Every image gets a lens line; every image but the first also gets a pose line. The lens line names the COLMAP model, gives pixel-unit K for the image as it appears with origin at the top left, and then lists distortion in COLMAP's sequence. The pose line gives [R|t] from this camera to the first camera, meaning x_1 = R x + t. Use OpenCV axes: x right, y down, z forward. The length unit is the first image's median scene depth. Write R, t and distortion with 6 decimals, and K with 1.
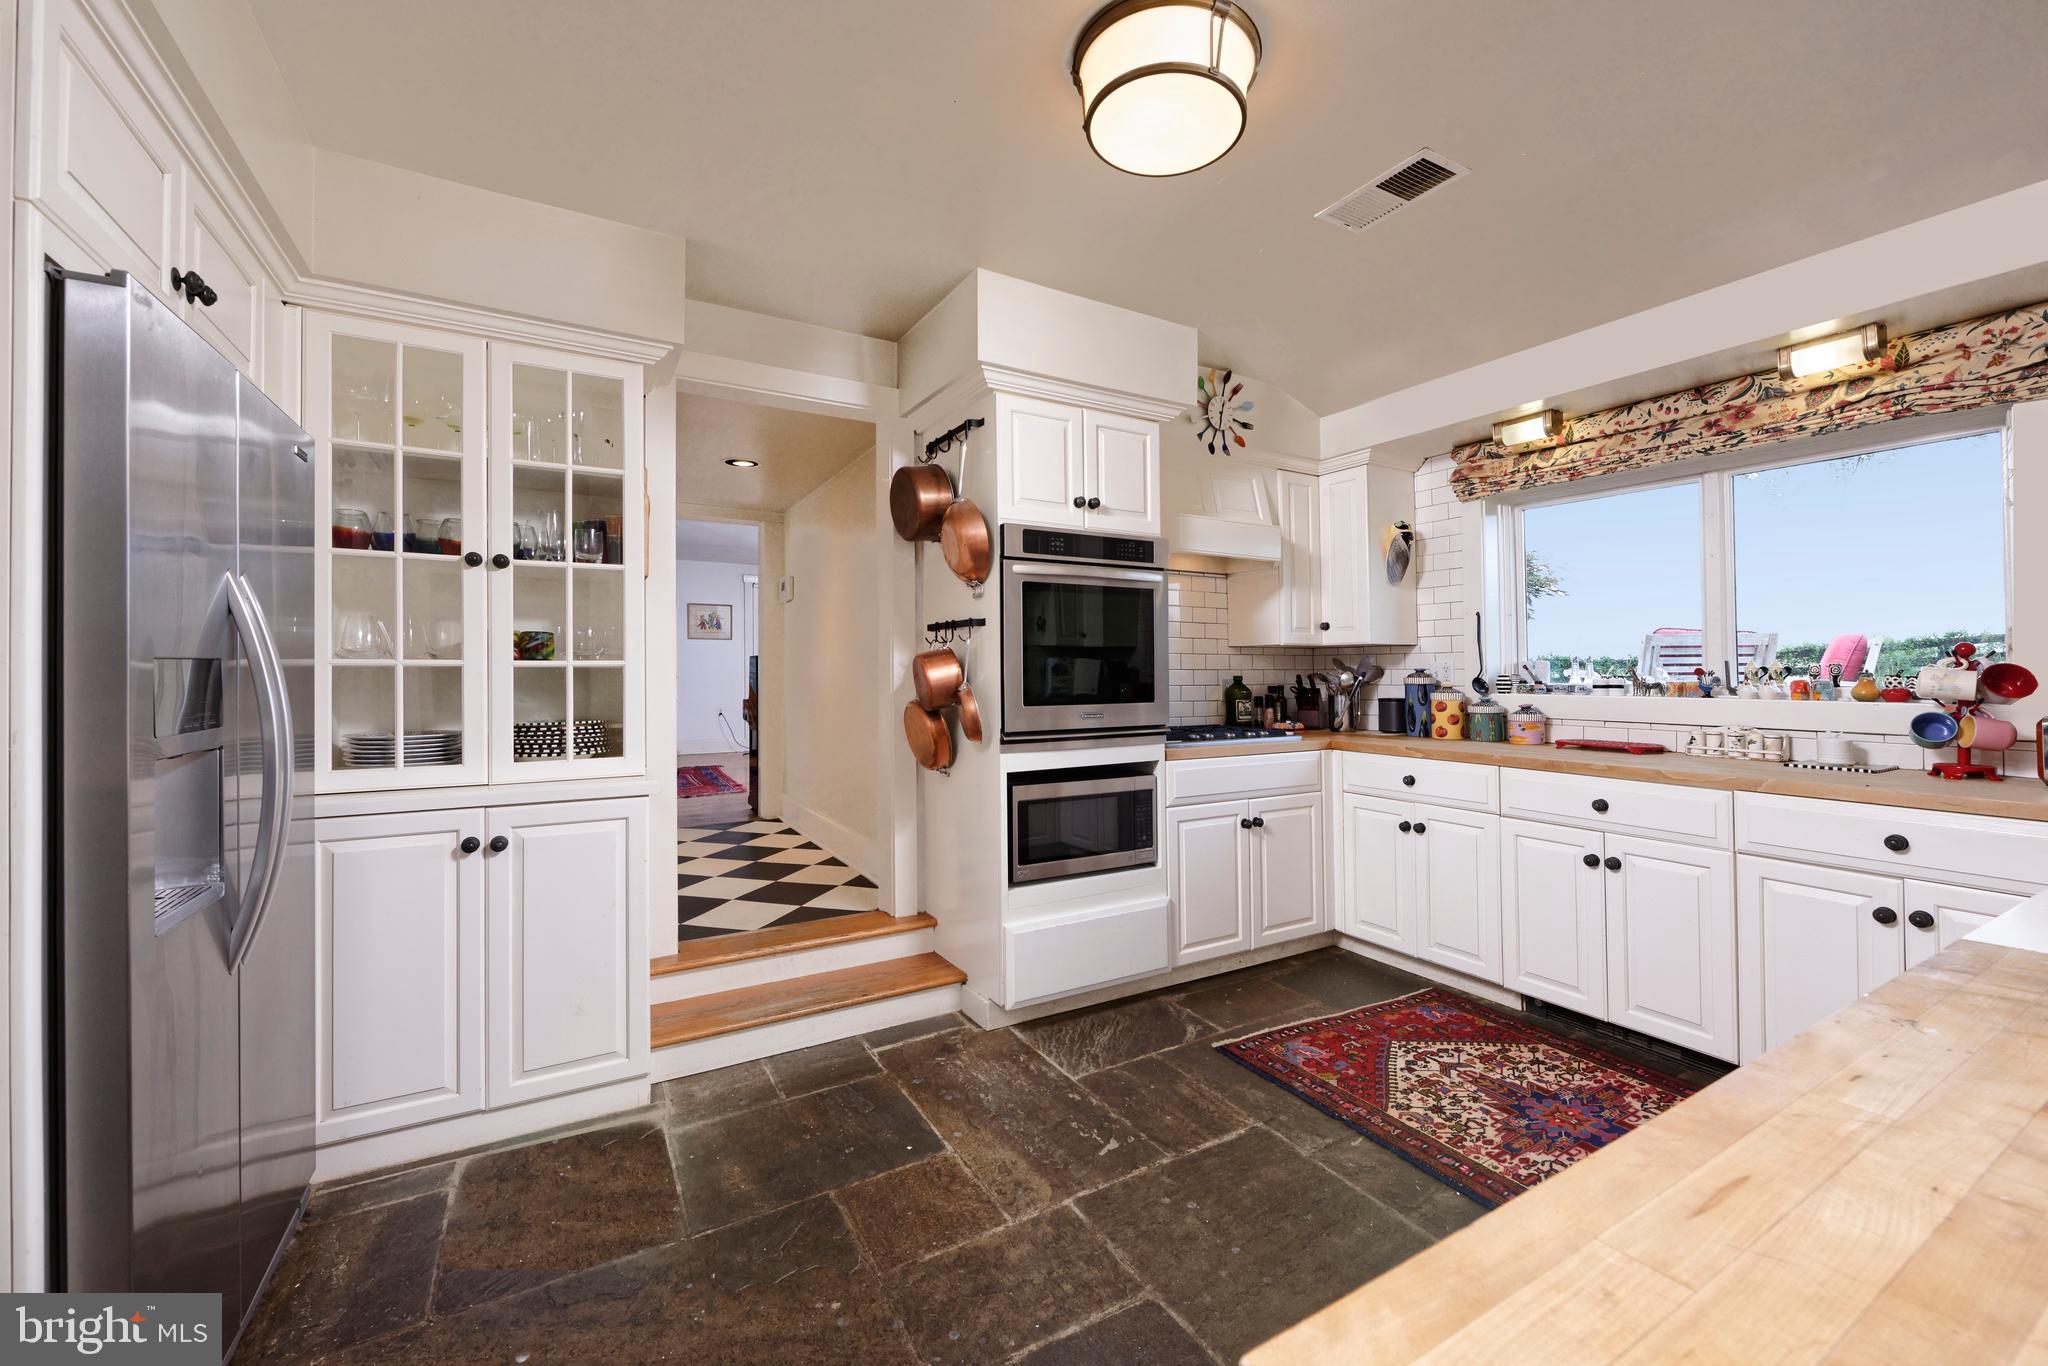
lens RADIAL K [[806.5, 0, 1023.4], [0, 806.5, 671.9], [0, 0, 1]] dist [0.002082, 0.000244]
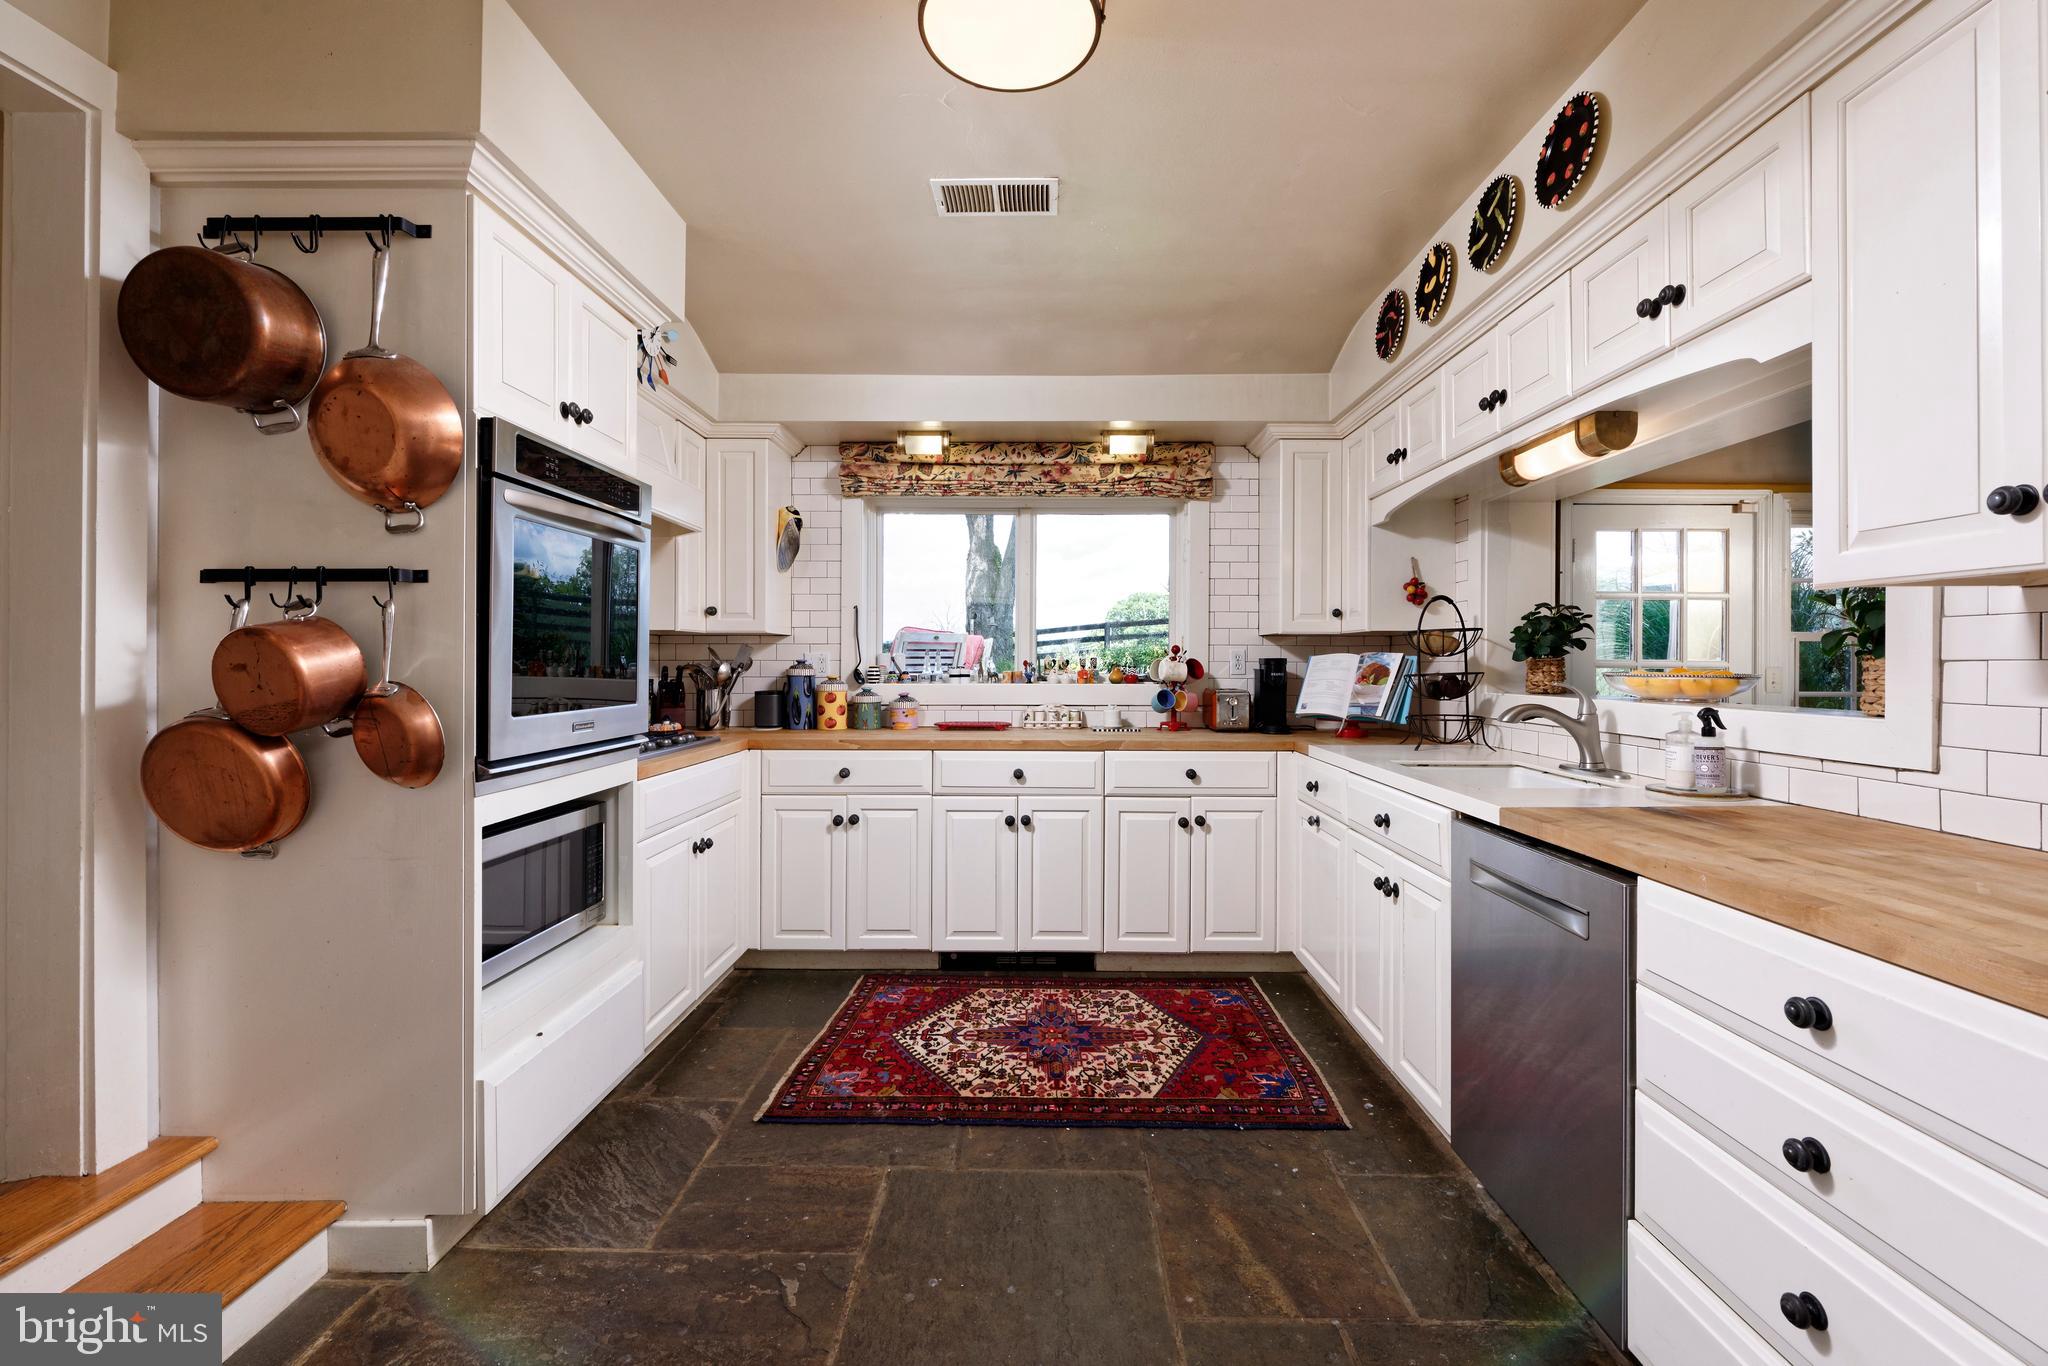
lens RADIAL K [[867.8, 0, 1028.3], [0, 867.8, 670.2], [0, 0, 1]] dist [-0.001908, -0.000174]
pose [[0.512119, -0.005193, 0.858899, -0.370471], [-0.001356, 0.999976, 0.006855, 0.001356], [-0.858914, -0.004675, 0.512099, 0.310066]]
